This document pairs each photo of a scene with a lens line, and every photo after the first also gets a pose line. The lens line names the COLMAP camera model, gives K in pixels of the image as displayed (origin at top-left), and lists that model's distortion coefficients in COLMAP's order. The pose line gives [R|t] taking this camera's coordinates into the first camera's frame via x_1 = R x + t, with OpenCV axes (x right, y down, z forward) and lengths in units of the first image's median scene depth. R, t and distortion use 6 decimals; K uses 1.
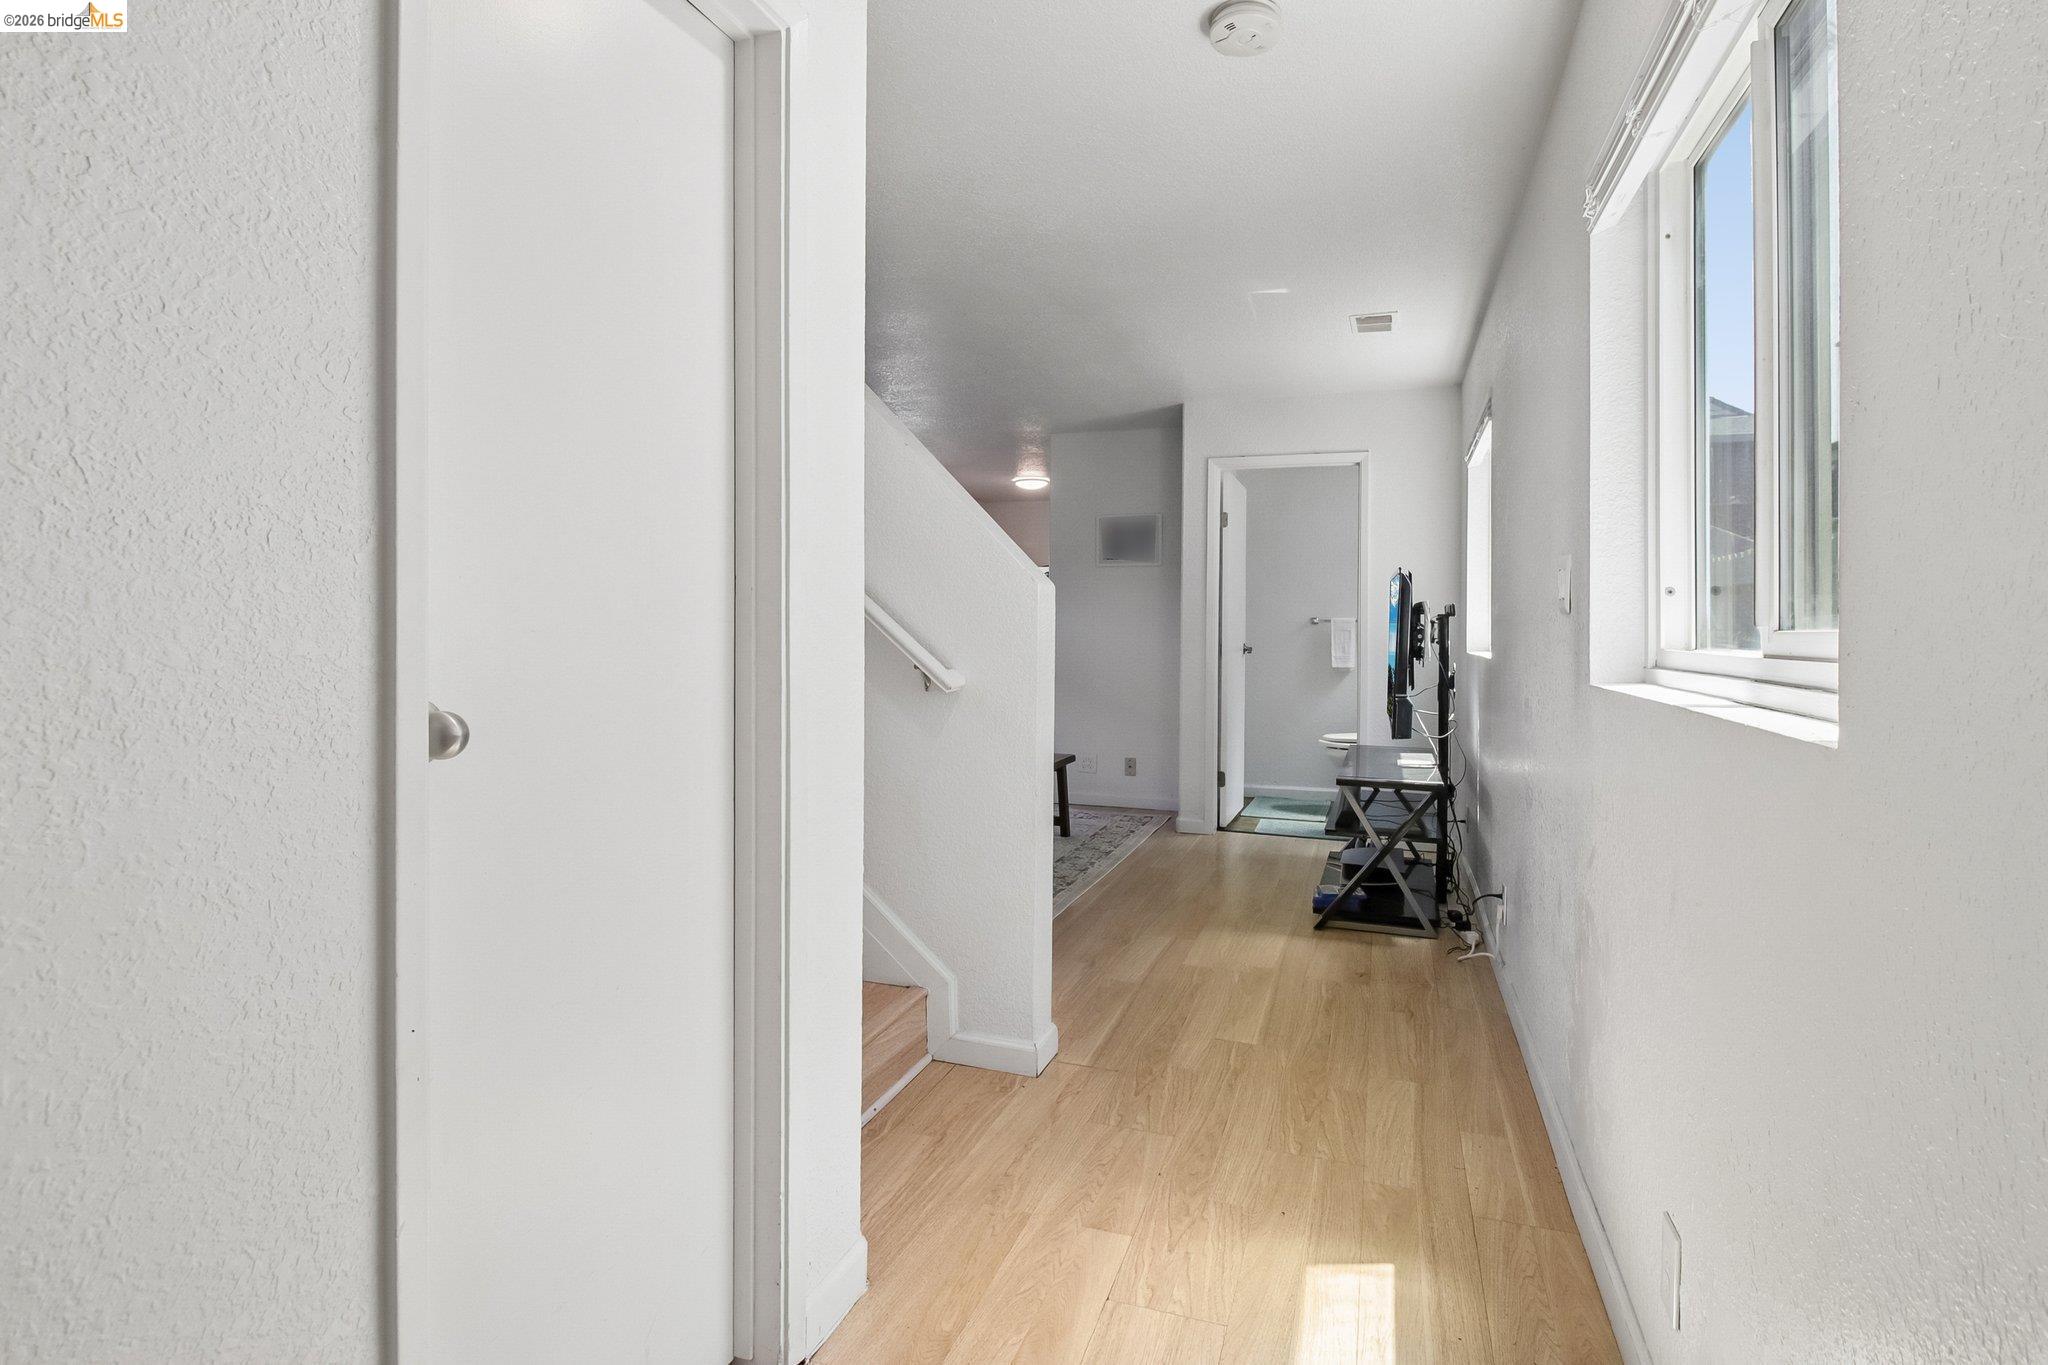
lens RADIAL K [[1049.5, 0, 1028.4], [0, 1049.5, 647.0], [0, 0, 1]] dist [0.016772, -0.014354]
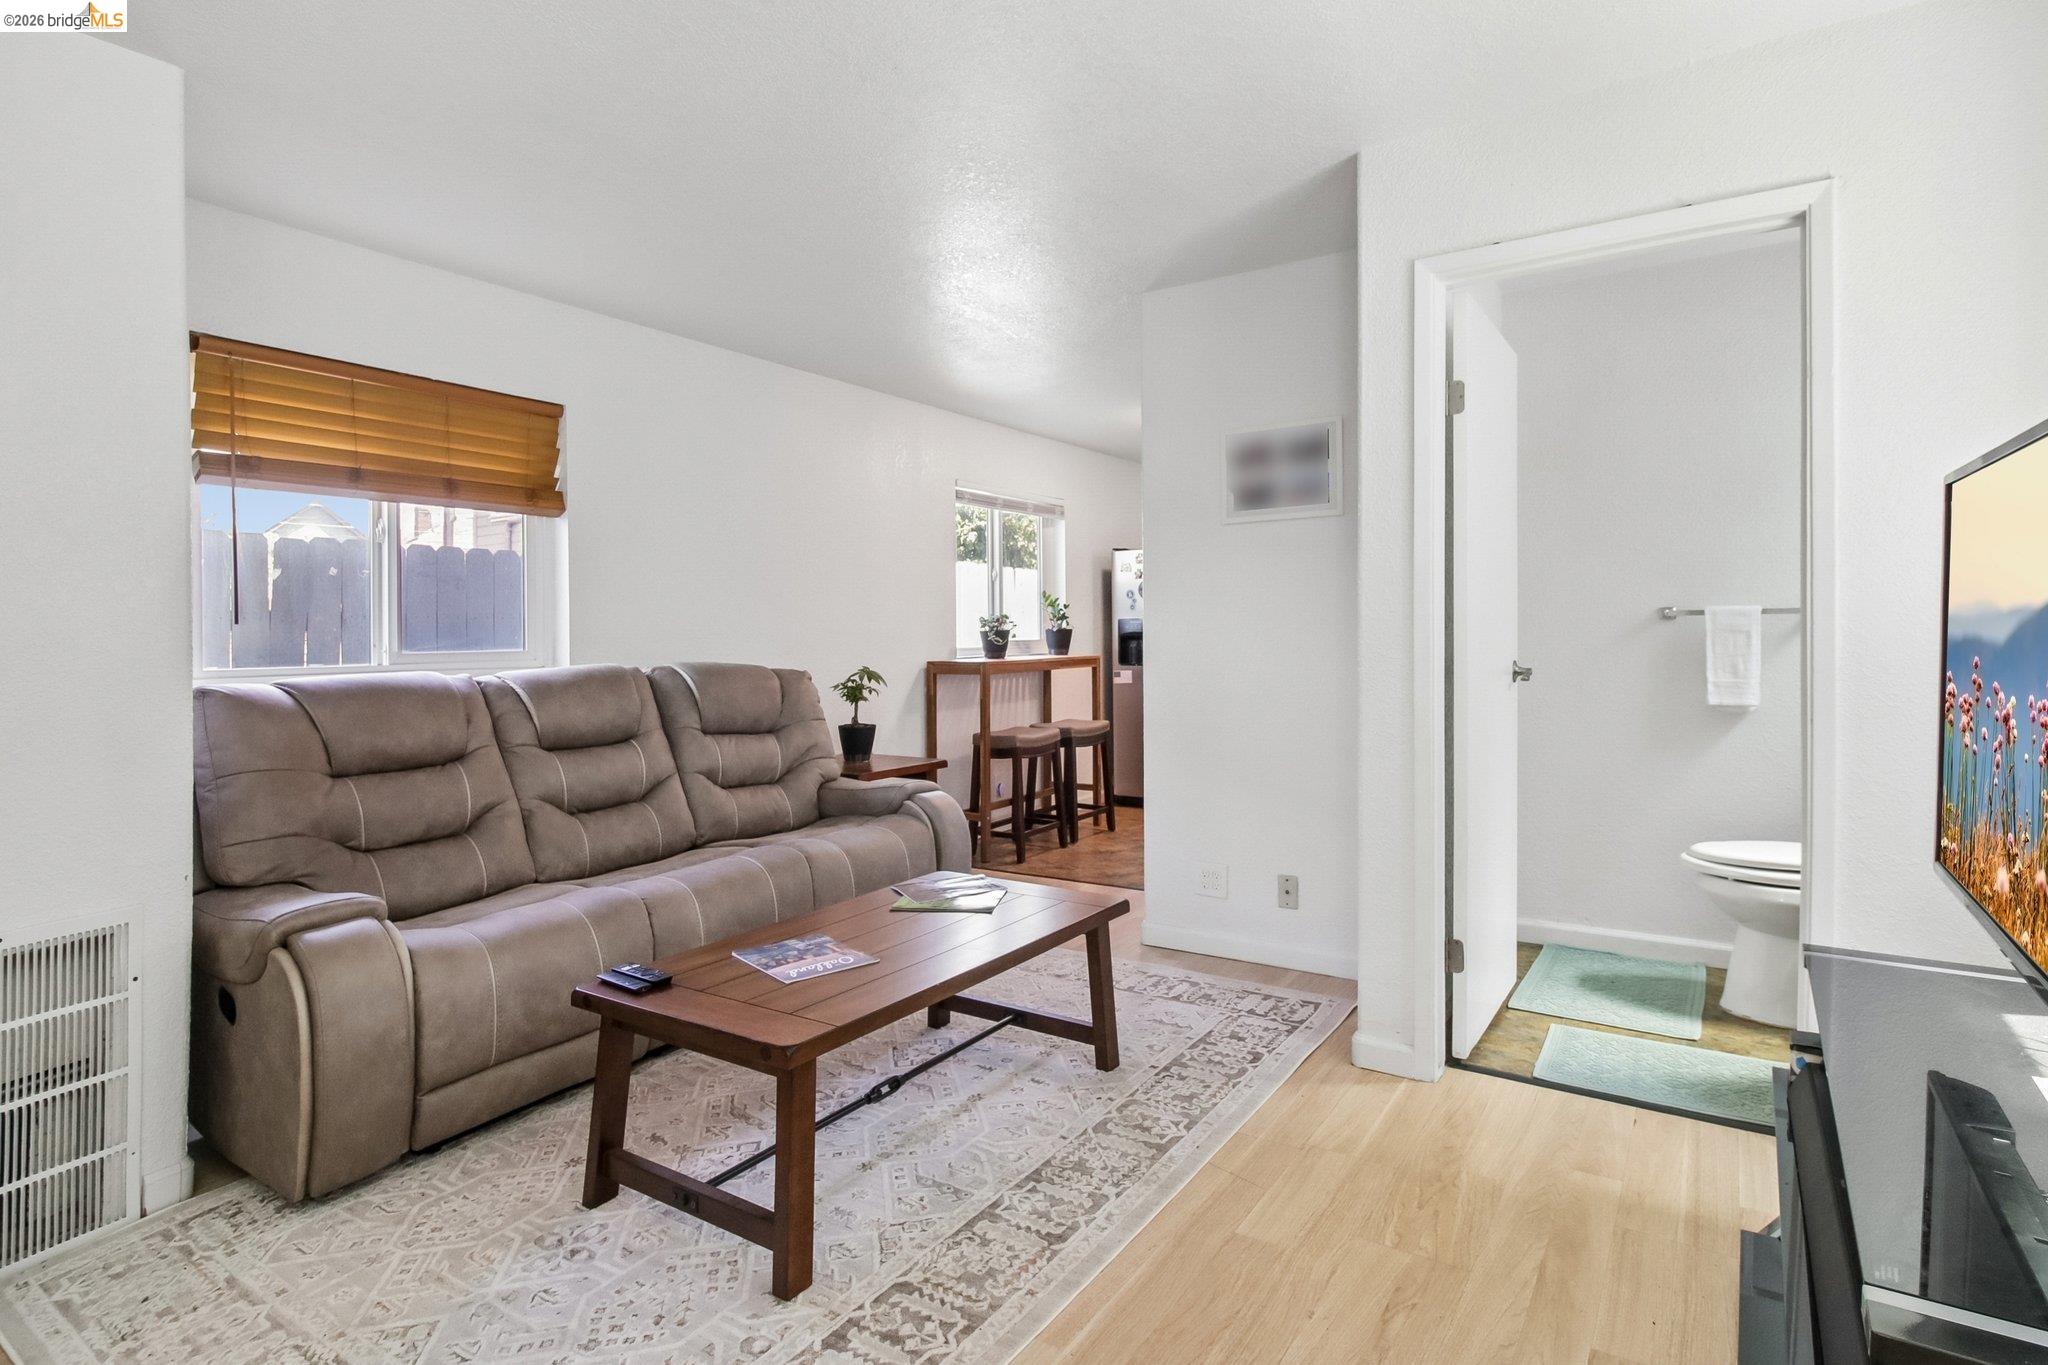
lens RADIAL K [[1049.5, 0, 1028.4], [0, 1049.5, 647.0], [0, 0, 1]] dist [0.016772, -0.014354]
pose [[0.965022, -0.007722, -0.262054, 0.118310], [0.006926, 0.999968, -0.003959, -0.009880], [0.262076, 0.002005, 0.965045, 0.473281]]
